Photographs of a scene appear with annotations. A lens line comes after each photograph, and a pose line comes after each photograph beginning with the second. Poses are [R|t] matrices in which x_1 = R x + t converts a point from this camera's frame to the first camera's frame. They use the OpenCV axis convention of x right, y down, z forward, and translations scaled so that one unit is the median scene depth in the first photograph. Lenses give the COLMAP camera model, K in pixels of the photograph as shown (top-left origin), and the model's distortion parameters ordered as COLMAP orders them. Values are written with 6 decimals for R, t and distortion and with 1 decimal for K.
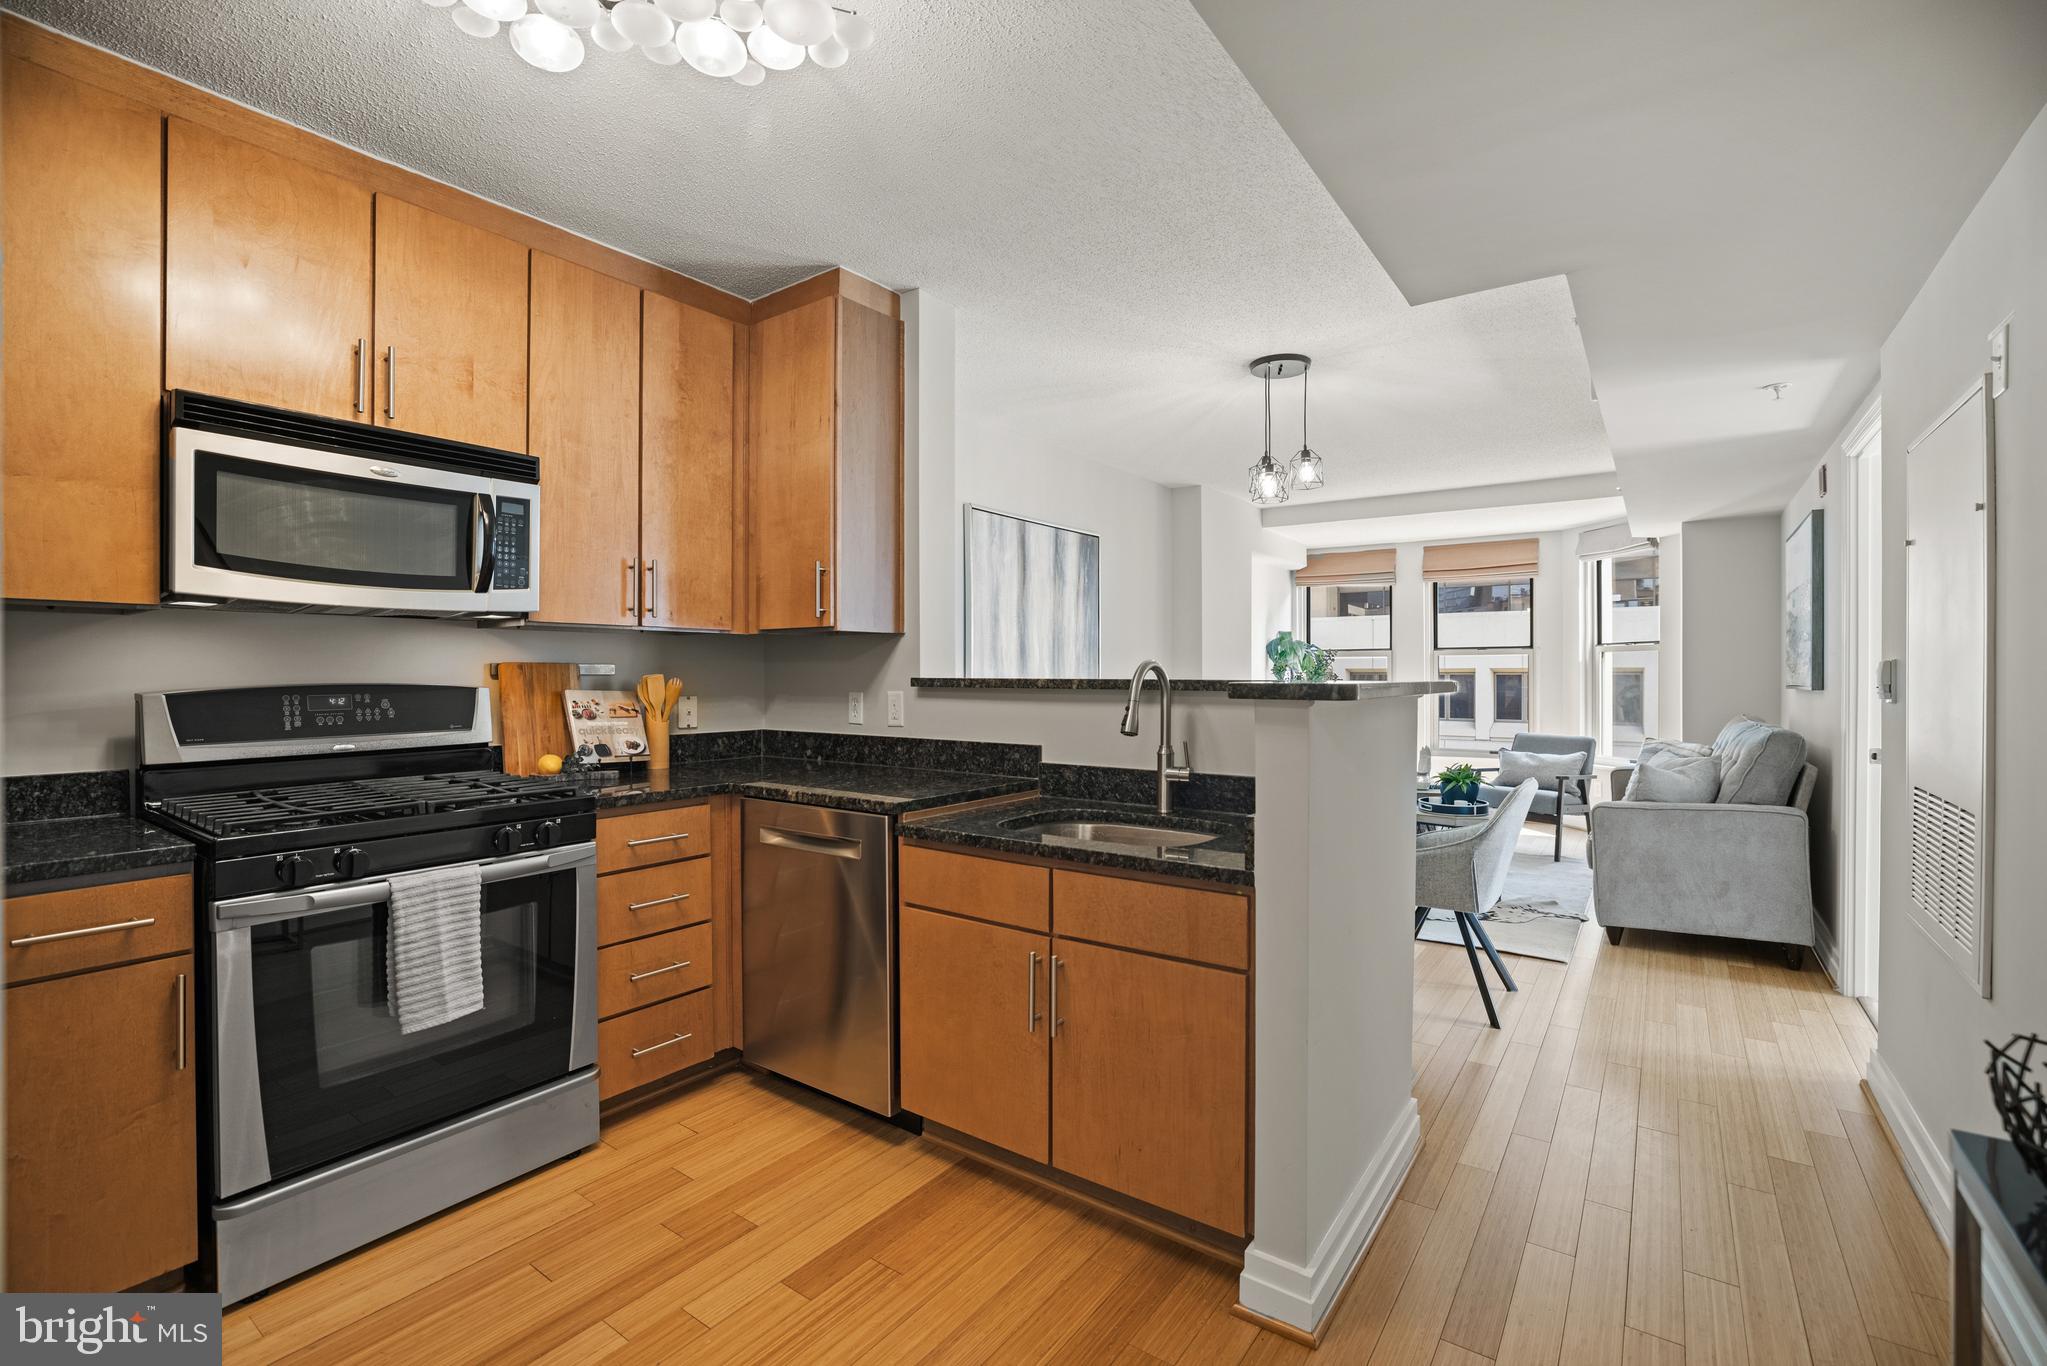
lens RADIAL K [[911.8, 0, 1021.8], [0, 911.8, 674.5], [0, 0, 1]] dist [-0.048902, 0.019362]
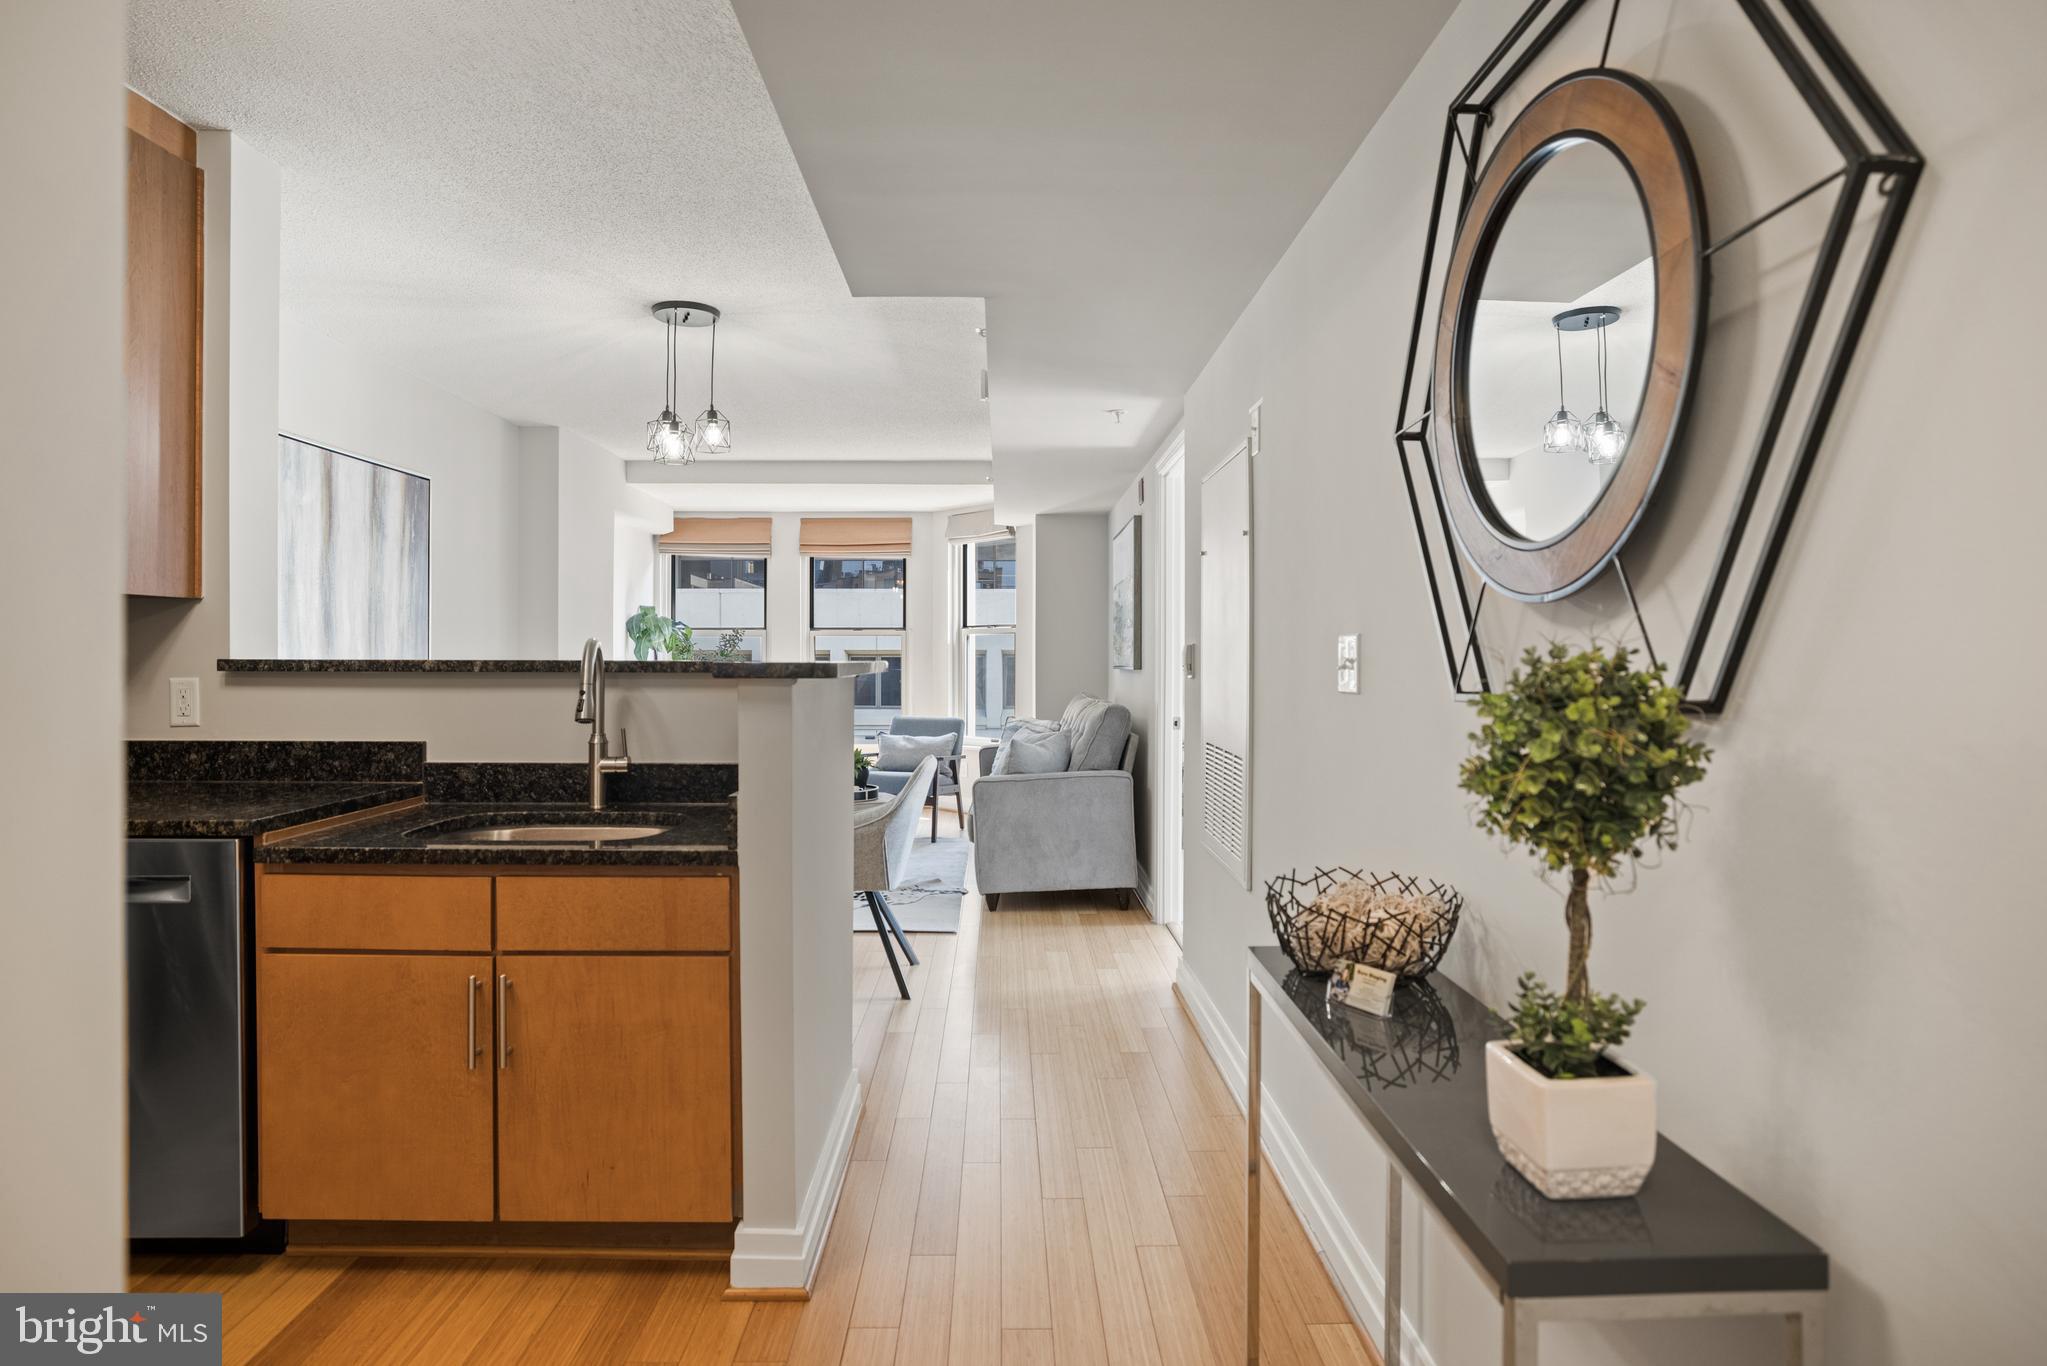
lens RADIAL K [[1104.1, 0, 1021.1], [0, 1104.1, 652.4], [0, 0, 1]] dist [-0.059509, 0.035261]
pose [[0.799977, 0.003141, 0.600022, -0.116406], [-0.000523, 0.999990, -0.004538, 0.001900], [-0.600030, 0.003317, 0.799971, -0.083616]]
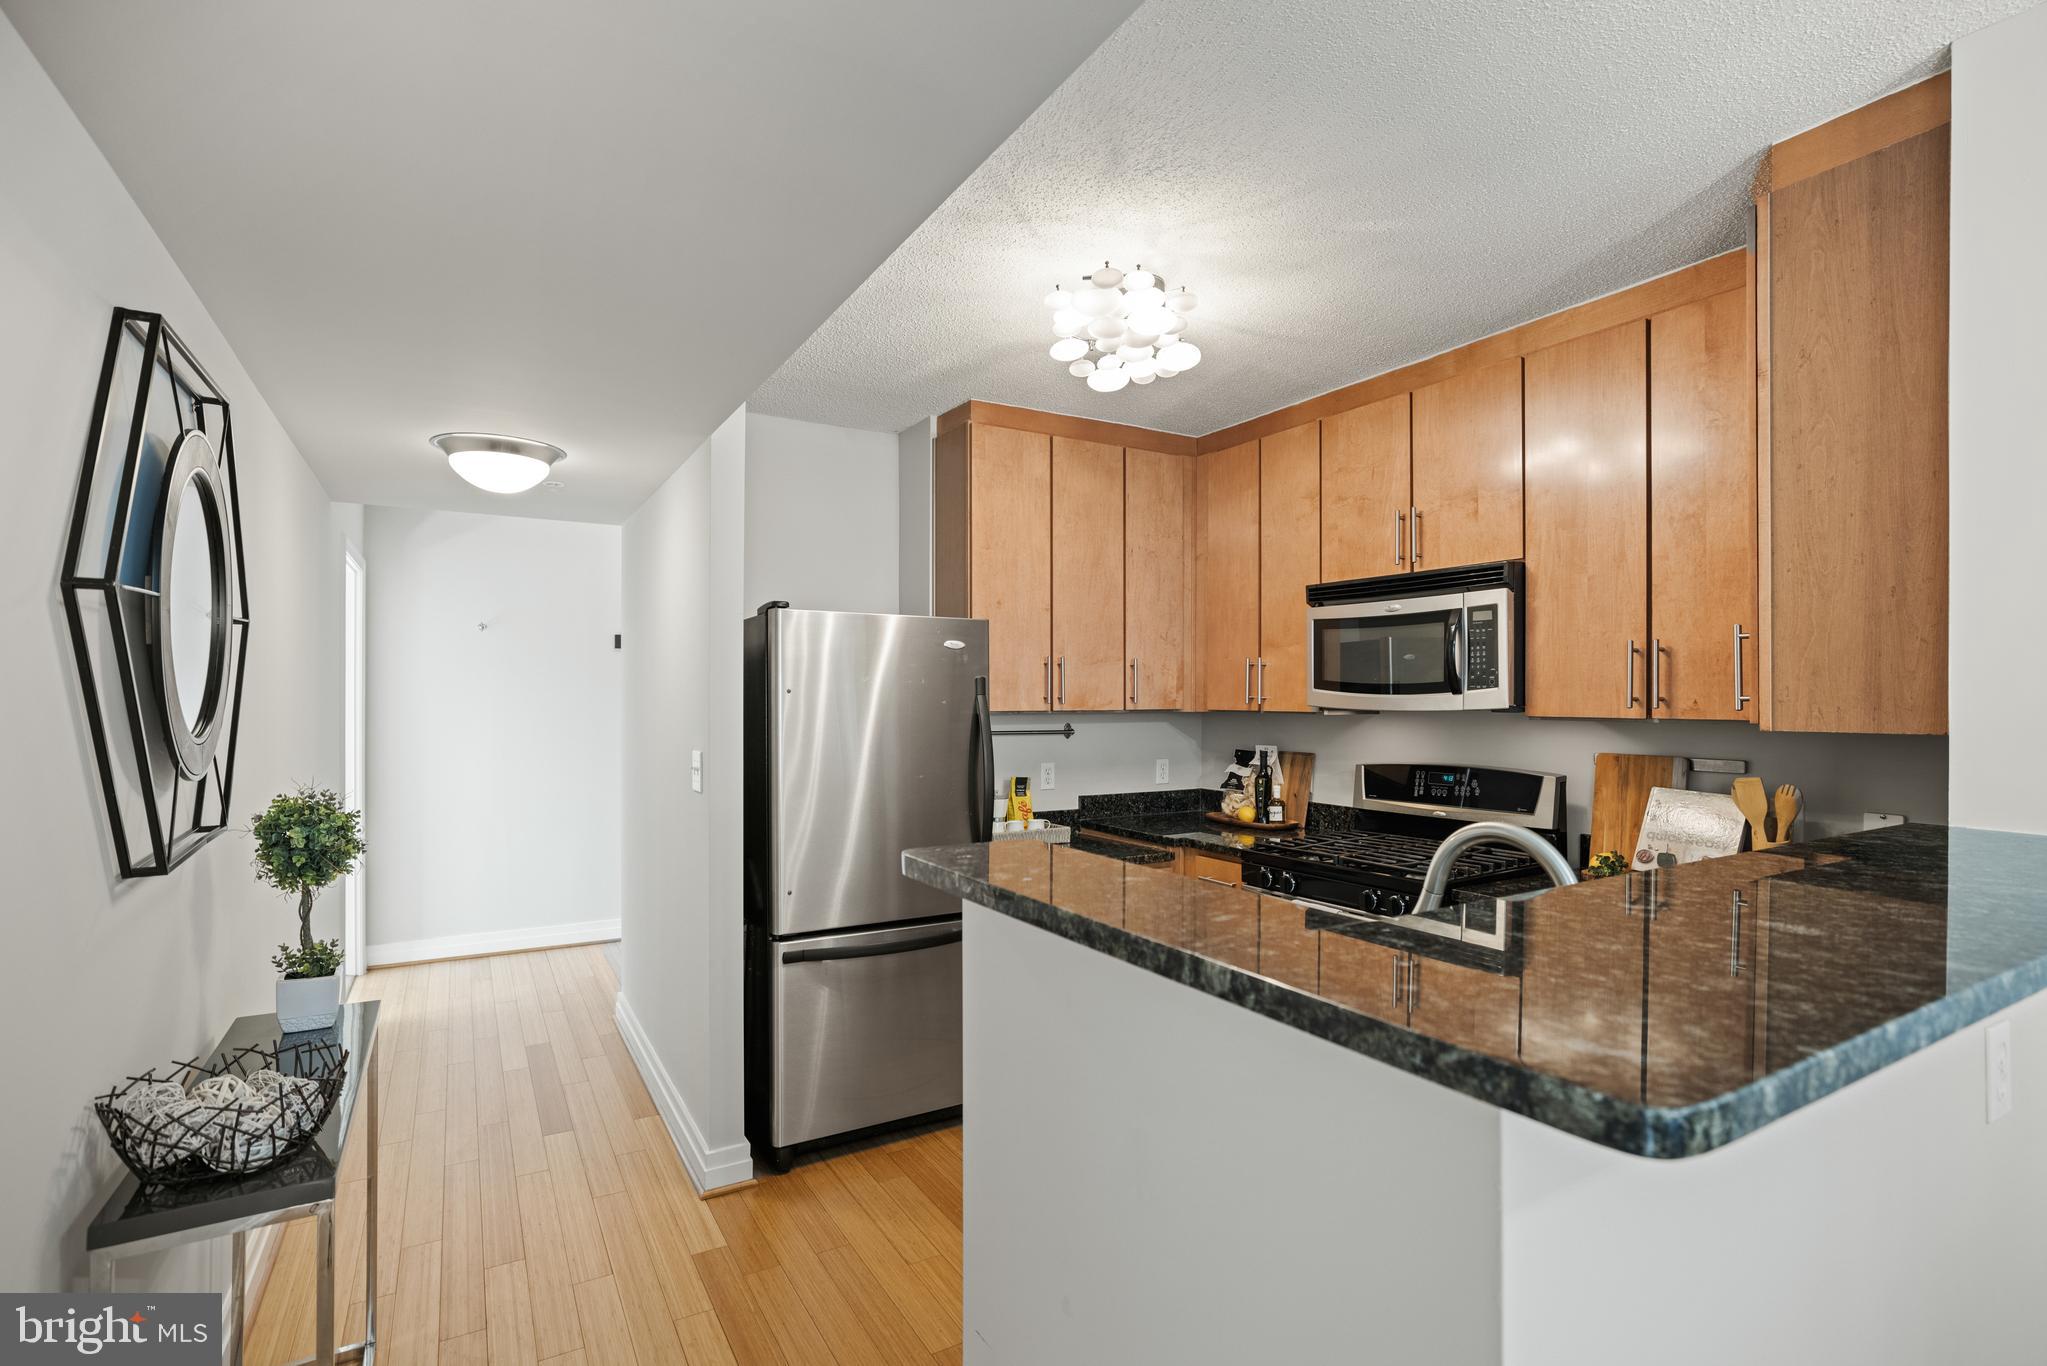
lens RADIAL K [[971.0, 0, 1015.1], [0, 971.0, 693.6], [0, 0, 1]] dist [-0.035464, 0.022041]
pose [[-0.405581, -0.003050, -0.914054, 0.542762], [-0.002887, 0.999994, -0.002056, -0.062231], [0.914055, 0.001805, -0.405587, 0.698224]]
